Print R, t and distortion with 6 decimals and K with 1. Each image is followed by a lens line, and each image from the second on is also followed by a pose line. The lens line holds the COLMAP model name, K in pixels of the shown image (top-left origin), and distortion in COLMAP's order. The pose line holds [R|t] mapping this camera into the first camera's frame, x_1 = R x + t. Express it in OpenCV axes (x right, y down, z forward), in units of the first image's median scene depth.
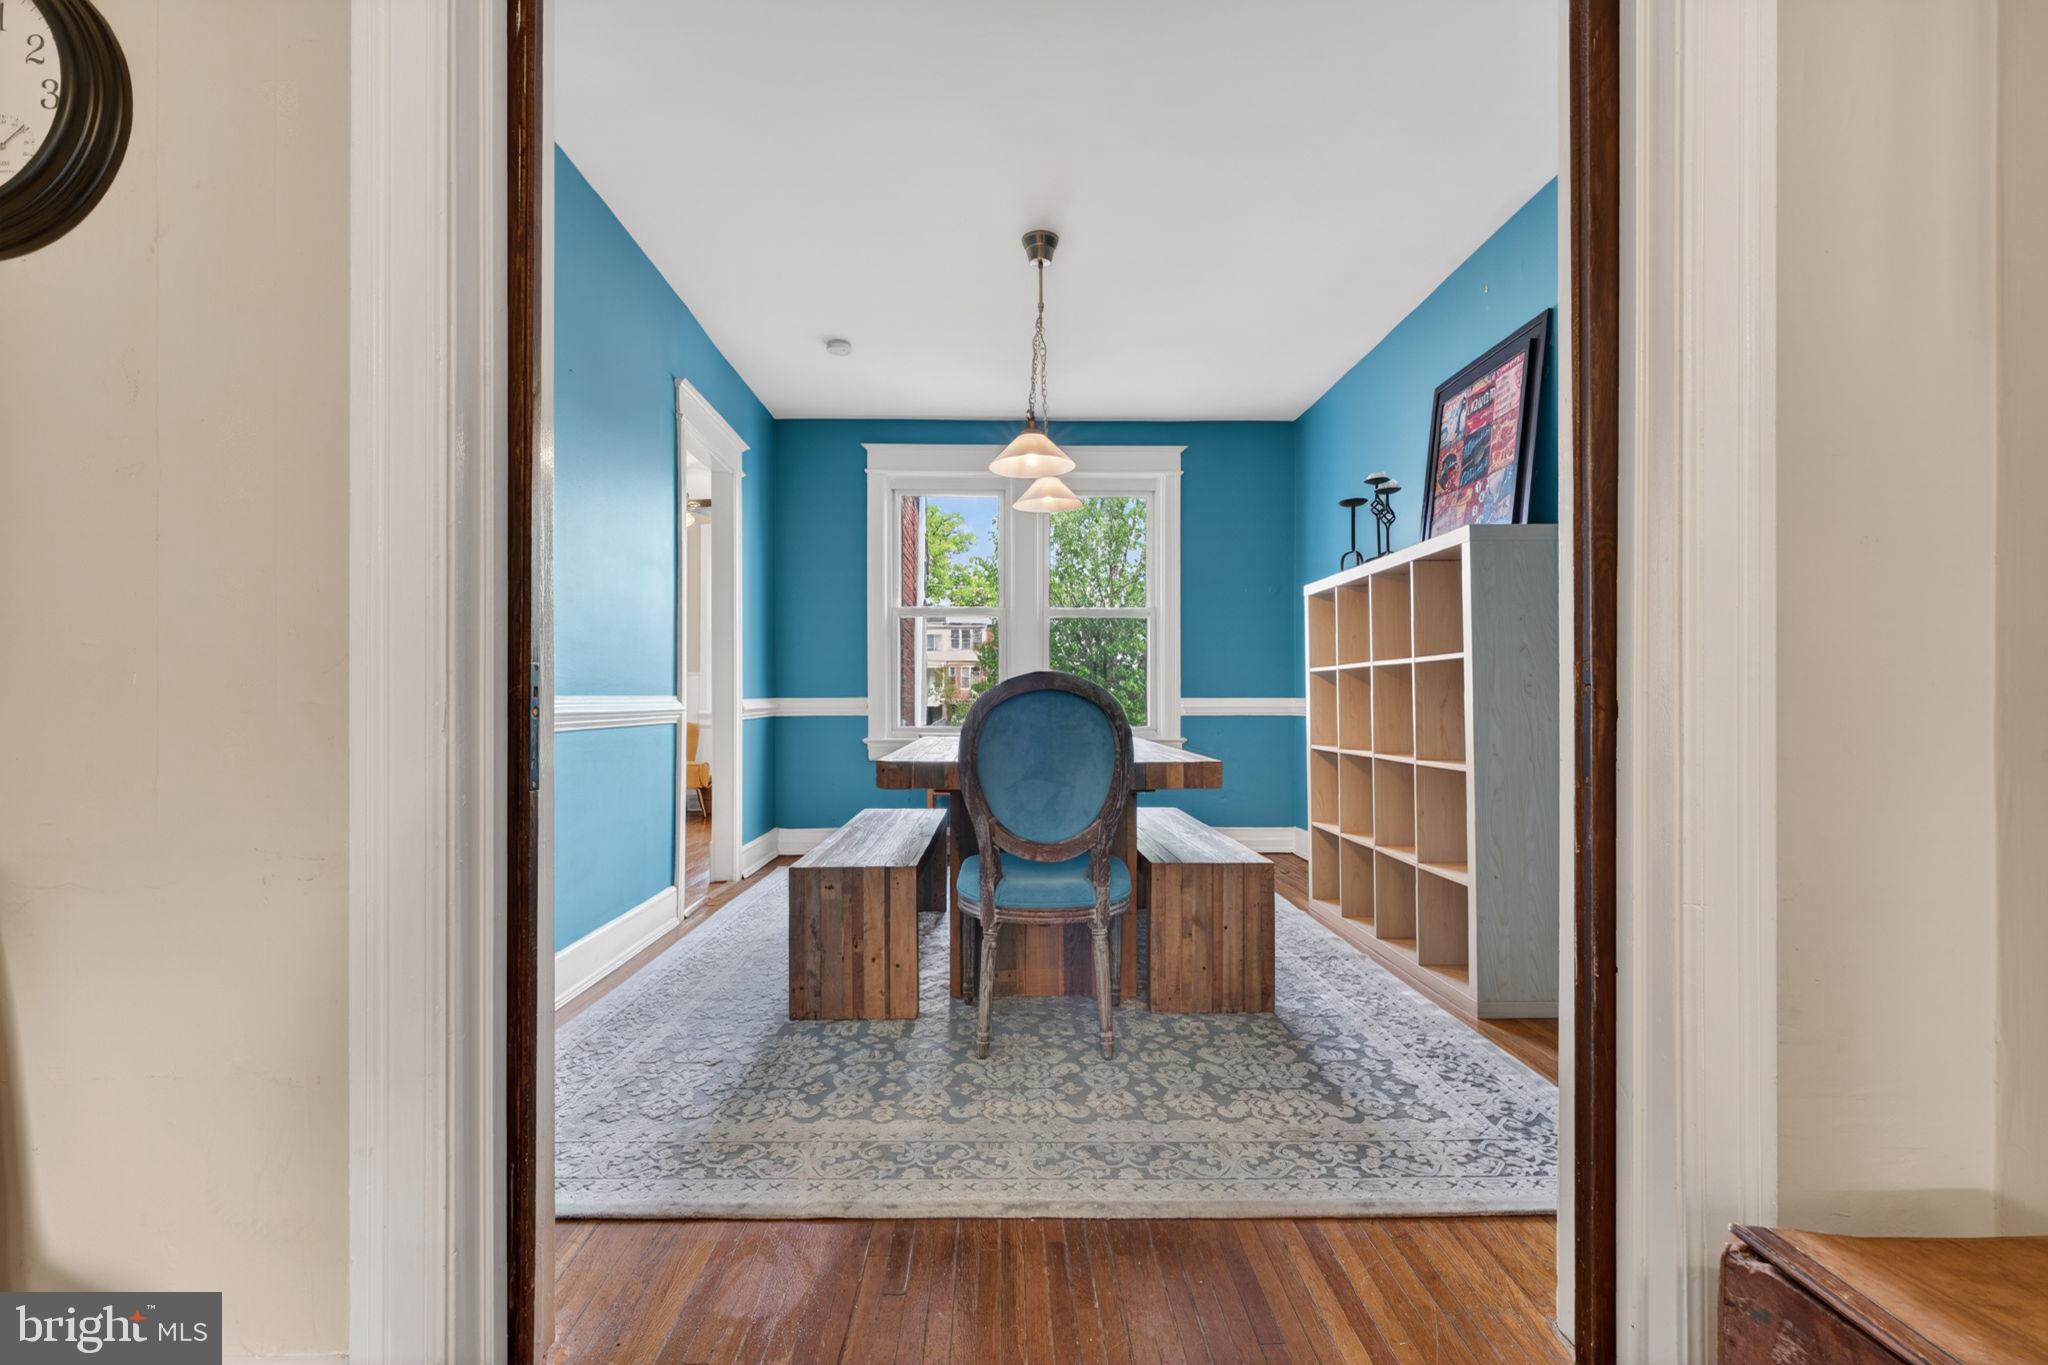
lens RADIAL K [[949.0, 0, 1019.5], [0, 949.0, 690.1], [0, 0, 1]] dist [0.002256, 0.000399]
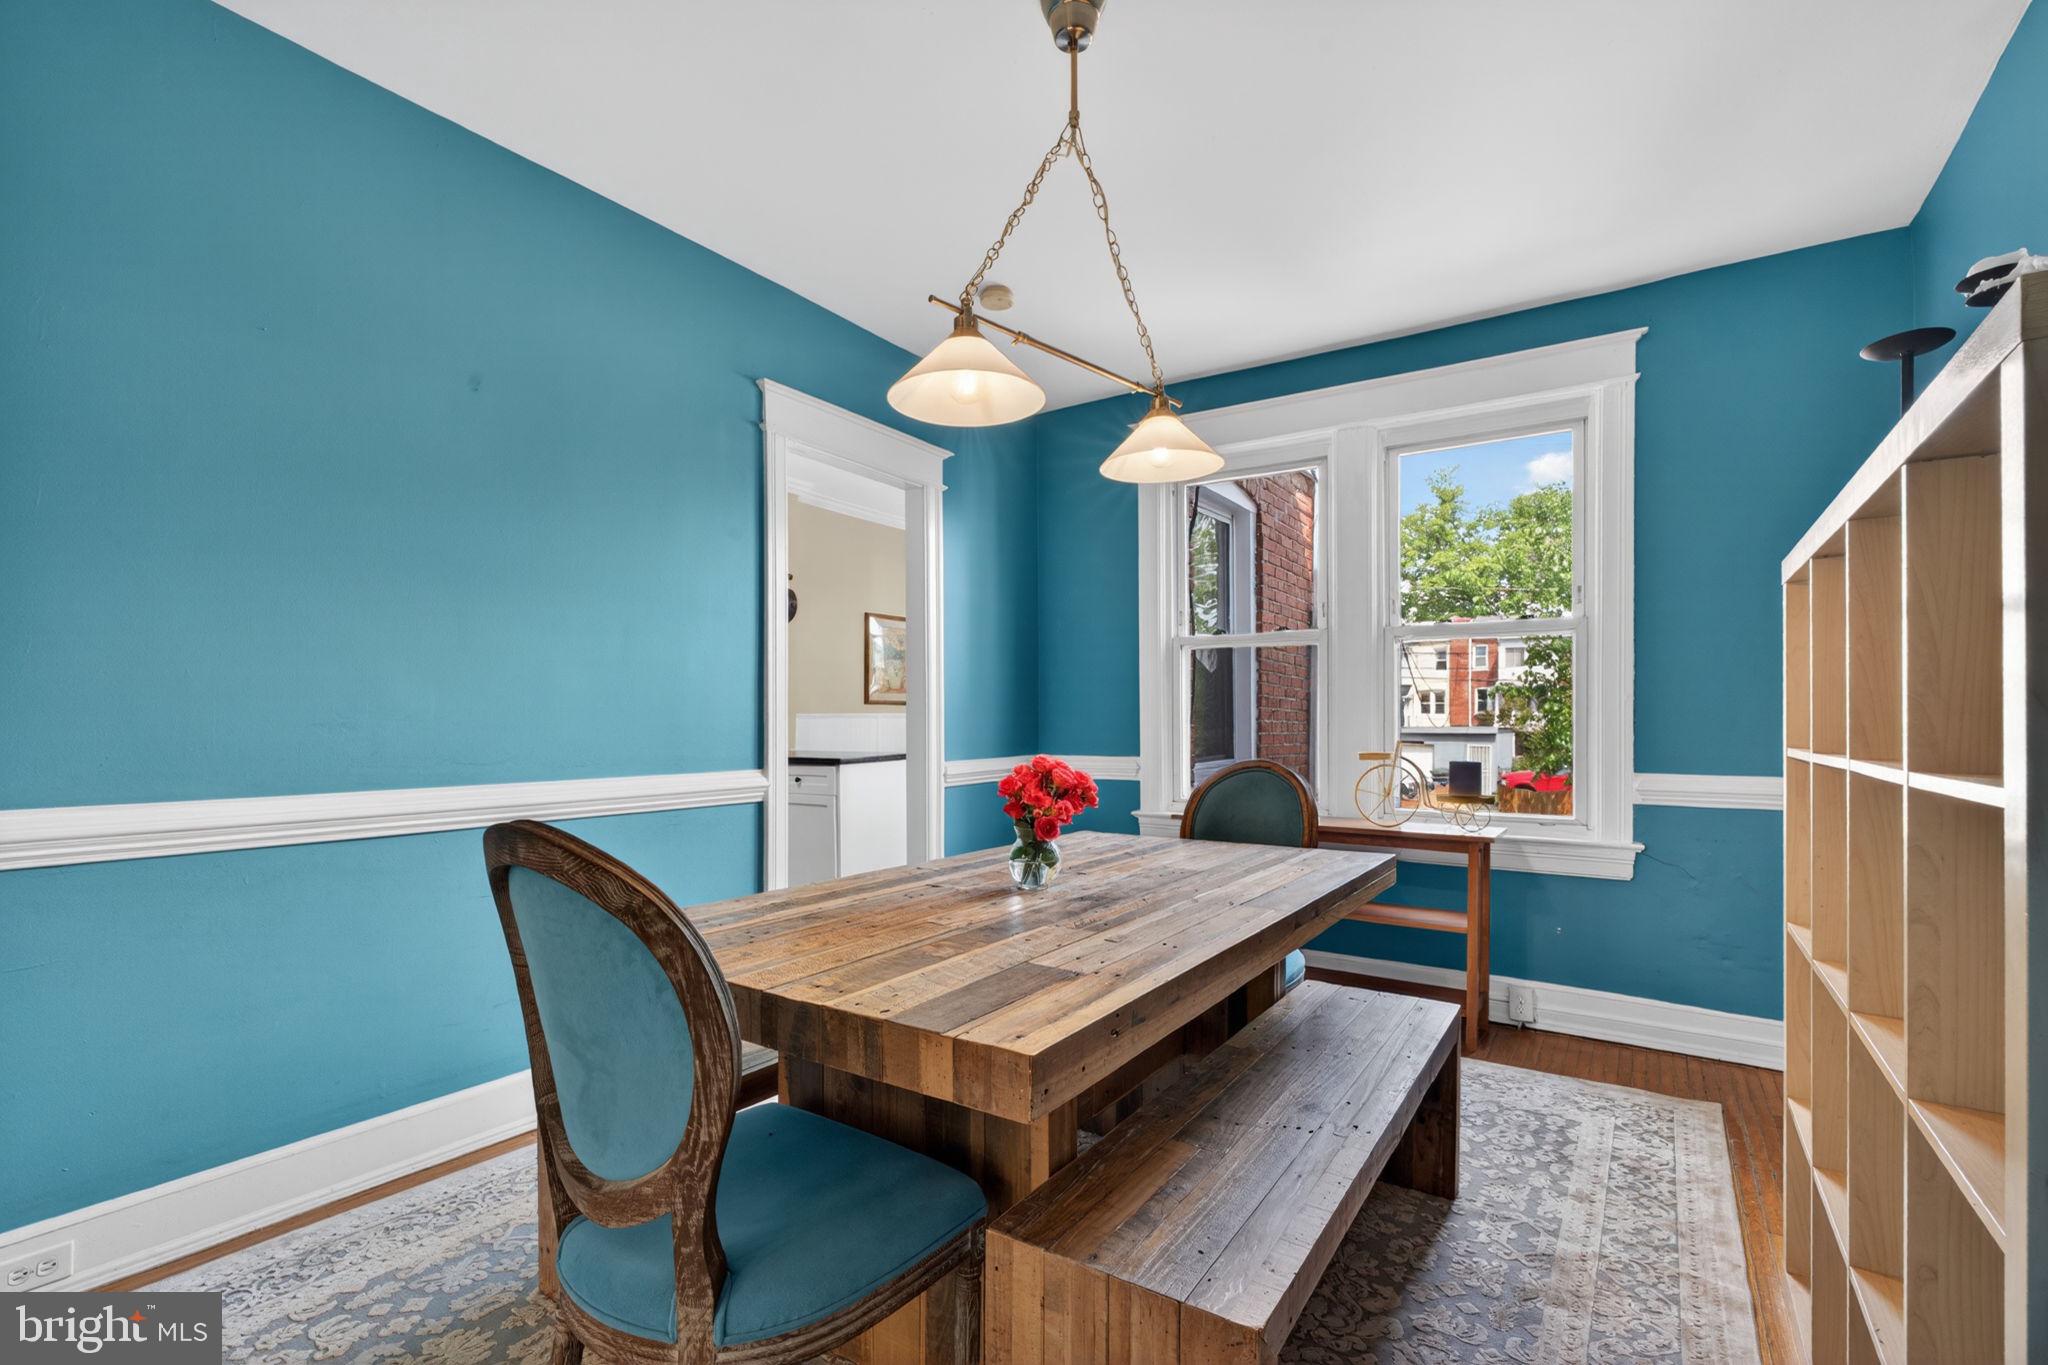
lens RADIAL K [[949.0, 0, 999.9], [0, 949.0, 711.4], [0, 0, 1]] dist [0.002256, 0.000399]
pose [[0.808680, -0.001737, -0.588246, 0.198751], [0.002343, 0.999997, 0.000269, -0.029508], [0.588244, -0.001596, 0.808682, 0.318328]]
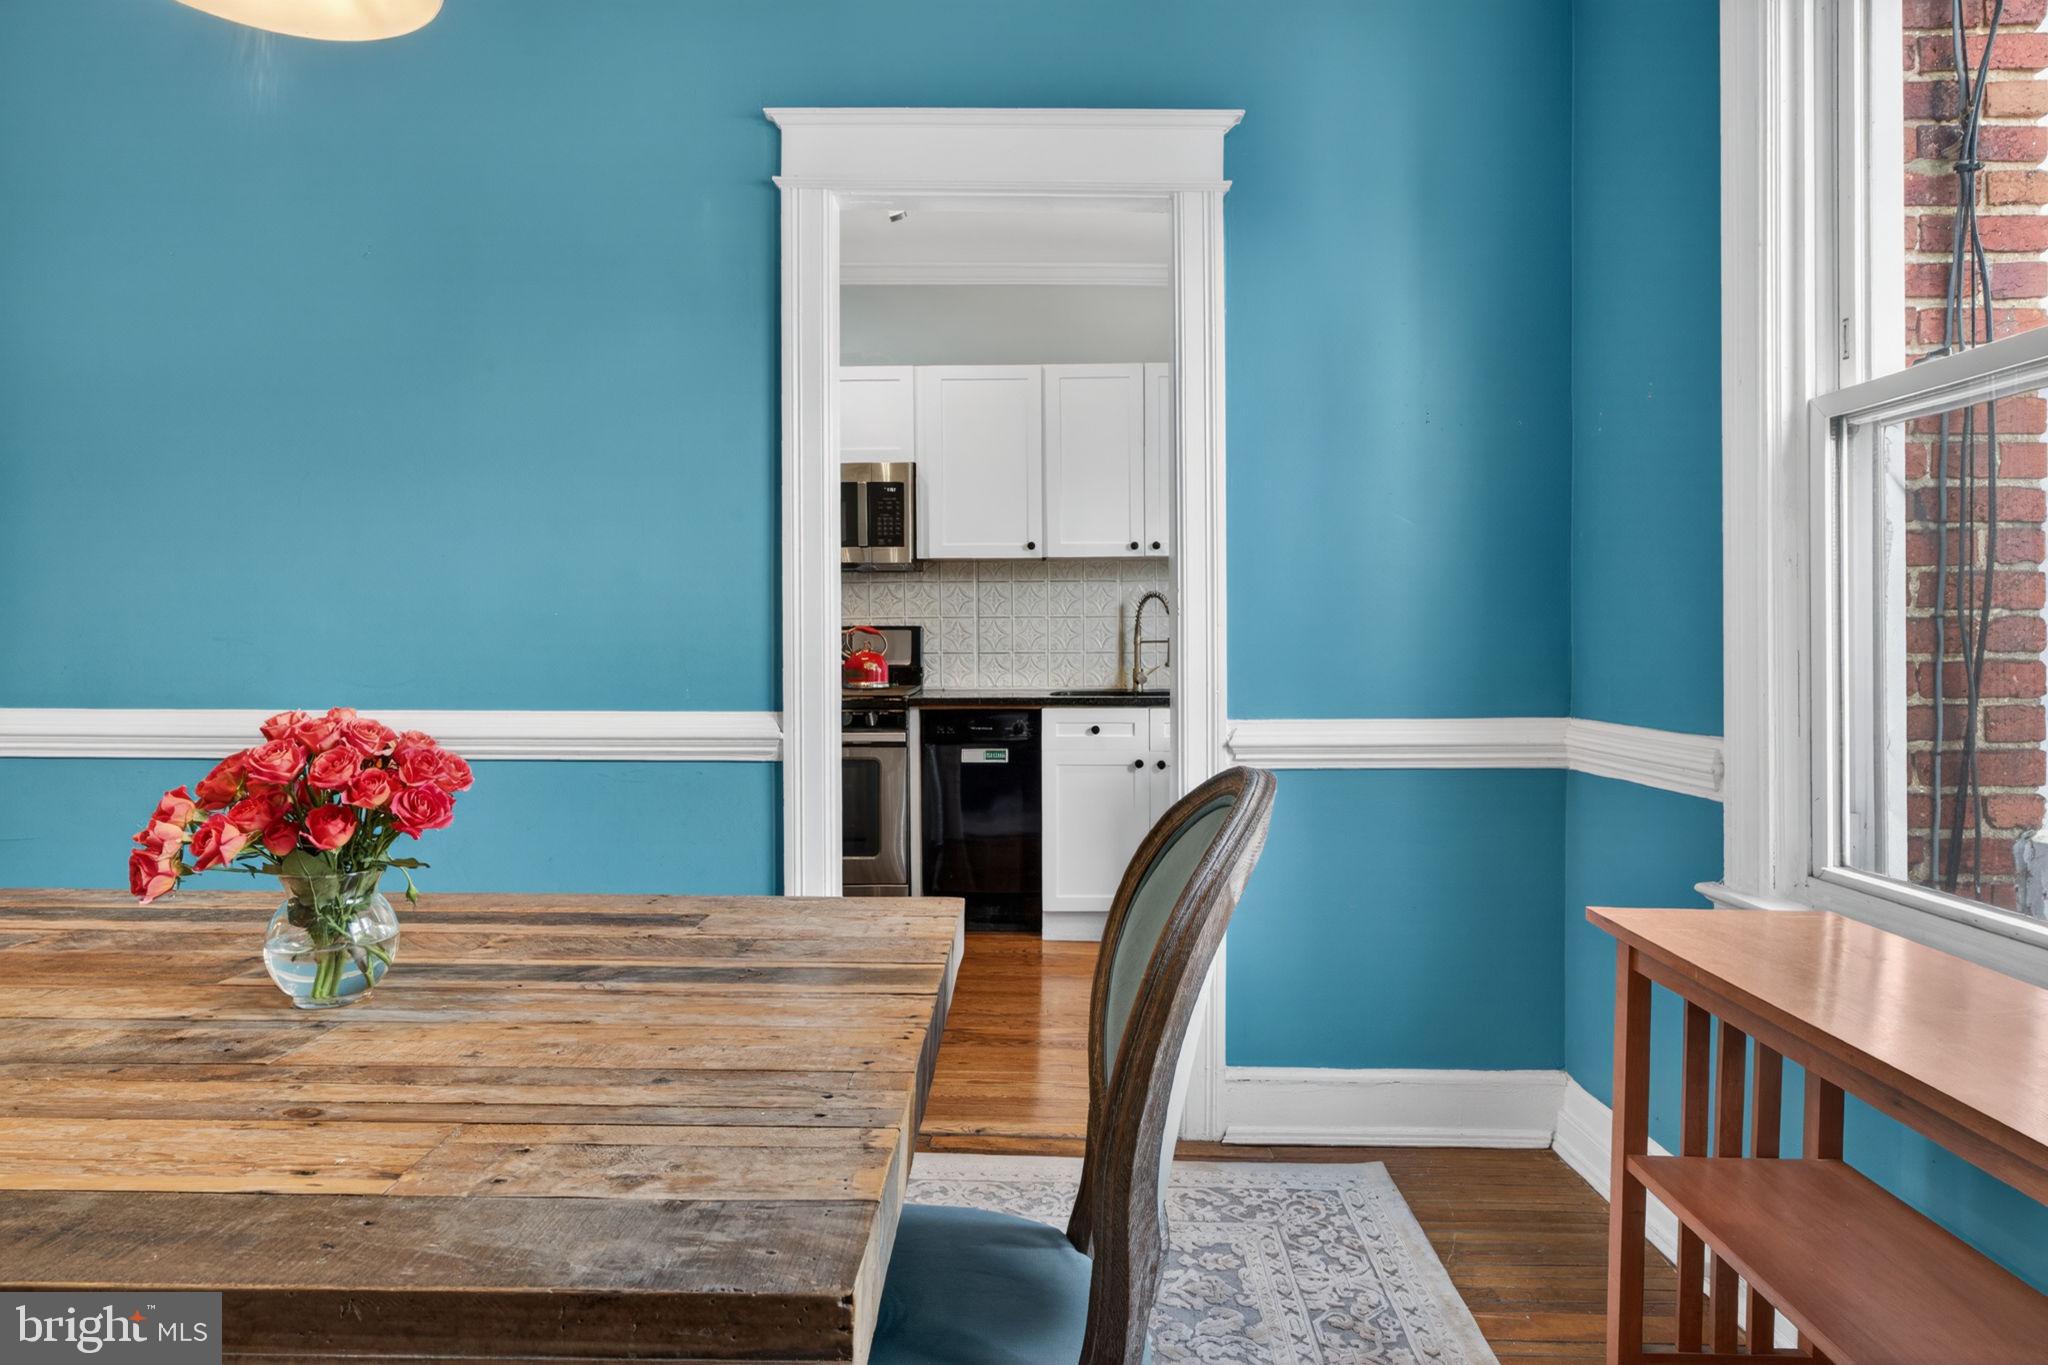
lens RADIAL K [[1149.2, 0, 1033.3], [0, 1149.2, 643.8], [0, 0, 1]] dist [-0.000874, -0.000066]
pose [[-0.026987, 0.006918, -0.999612, 0.192427], [0.004435, 0.999967, 0.006801, -0.024118], [0.999626, -0.004250, -0.027017, 0.804000]]
